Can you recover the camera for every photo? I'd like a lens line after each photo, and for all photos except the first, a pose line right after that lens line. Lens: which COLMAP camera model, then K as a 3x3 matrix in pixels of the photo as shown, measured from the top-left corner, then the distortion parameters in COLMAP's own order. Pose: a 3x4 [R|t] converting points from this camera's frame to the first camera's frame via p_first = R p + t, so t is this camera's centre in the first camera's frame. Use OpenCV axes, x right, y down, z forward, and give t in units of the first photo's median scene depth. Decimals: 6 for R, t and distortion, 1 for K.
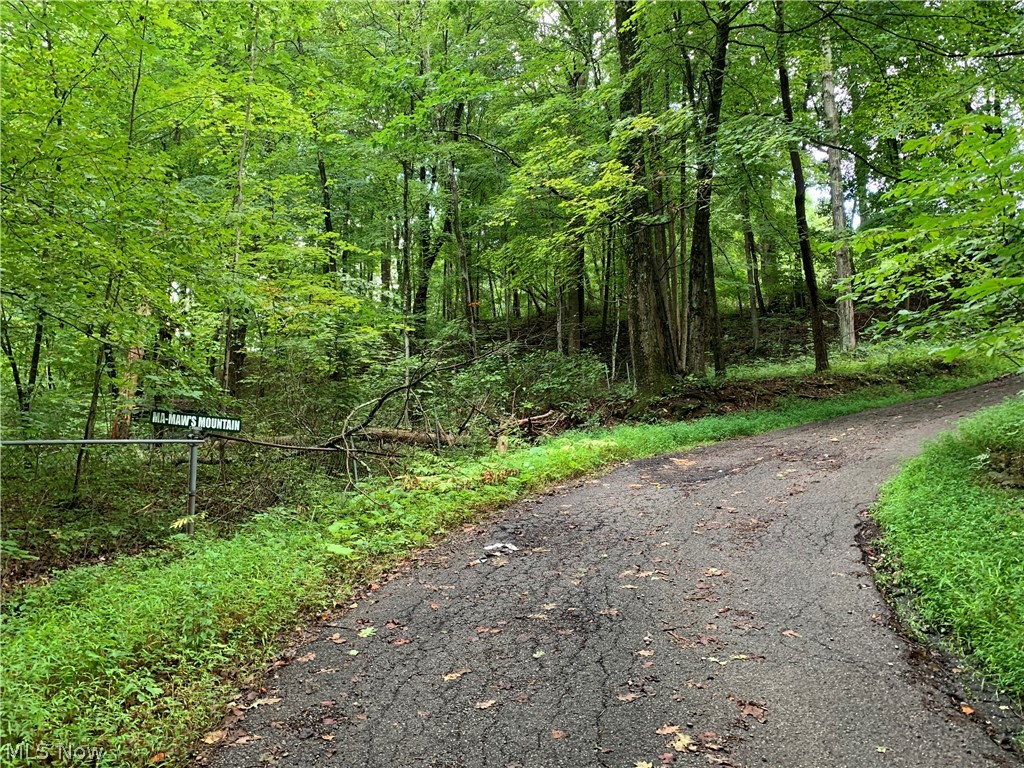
lens RADIAL K [[801.2, 0, 509.1], [0, 801.2, 376.4], [0, 0, 1]] dist [0.034468, -0.001451]
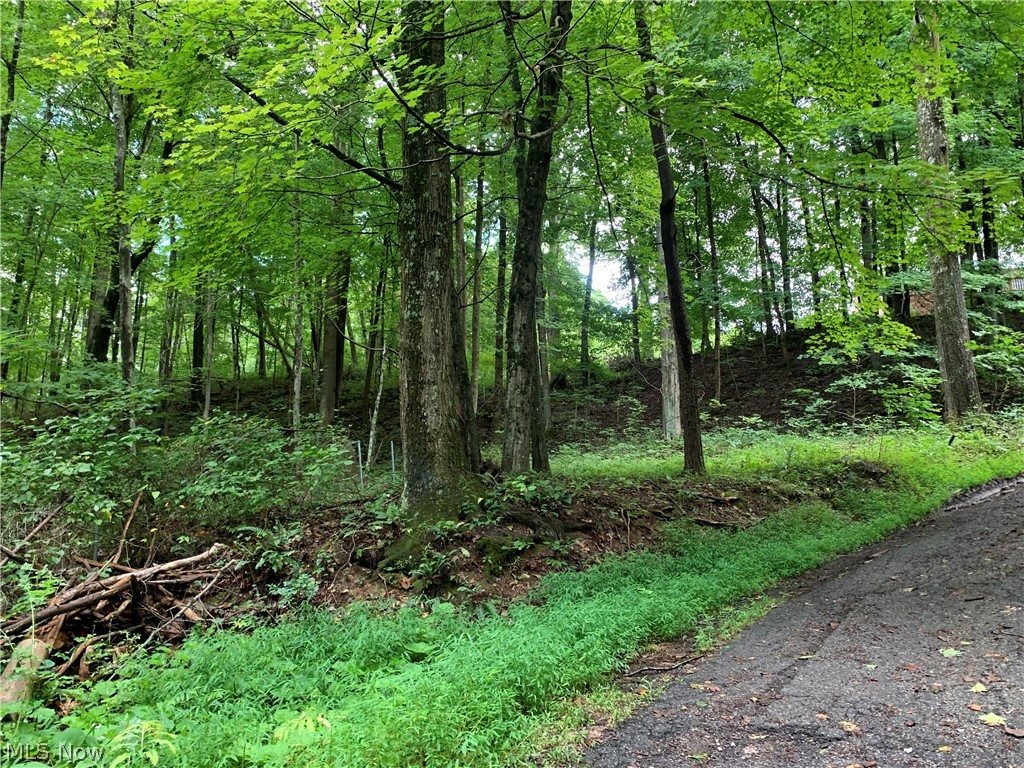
lens RADIAL K [[801.2, 0, 511.6], [0, 801.2, 377.2], [0, 0, 1]] dist [0.034468, -0.001451]
pose [[0.955833, 0.071945, 0.284970, 0.074514], [-0.045572, 0.994130, -0.098127, -0.014258], [-0.290357, 0.080807, 0.953501, 0.507387]]
